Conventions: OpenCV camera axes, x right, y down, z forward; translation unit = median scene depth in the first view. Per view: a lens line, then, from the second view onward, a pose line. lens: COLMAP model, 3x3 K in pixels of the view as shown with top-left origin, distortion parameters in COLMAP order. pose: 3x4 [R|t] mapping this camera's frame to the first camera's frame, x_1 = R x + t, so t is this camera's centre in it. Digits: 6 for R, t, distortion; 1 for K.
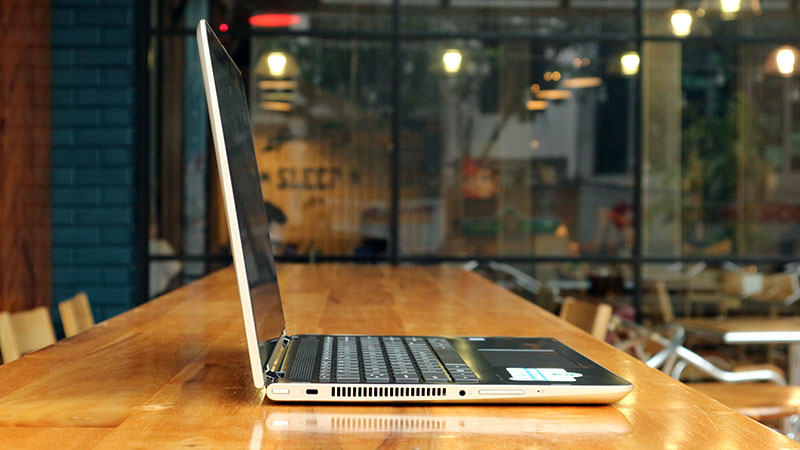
lens RADIAL K [[1500.2, 0, 400.0], [0, 1500.2, 225.0], [0, 0, 1]] dist [-0.026152, -0.055742]
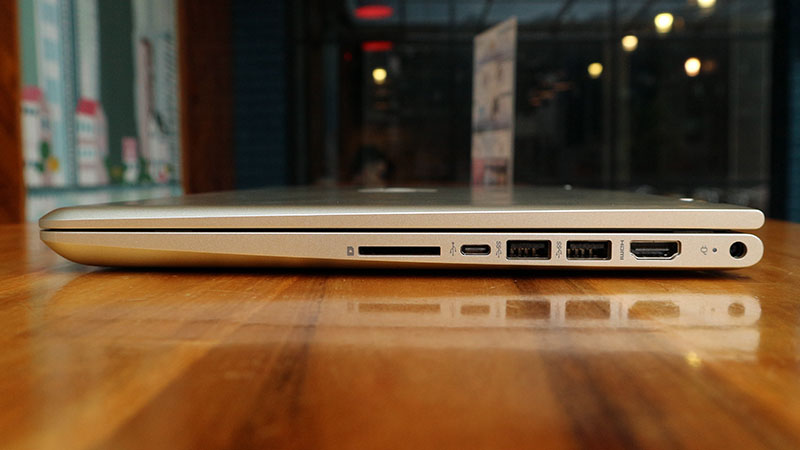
lens RADIAL K [[760.4, 0, 400.0], [0, 760.4, 225.0], [0, 0, 1]] dist [0.001758, 0.001092]
pose [[0.997679, -0.010835, -0.067224, -0.004485], [0.013990, 0.998814, 0.046640, 0.019232], [0.066639, -0.047472, 0.996647, 0.158499]]
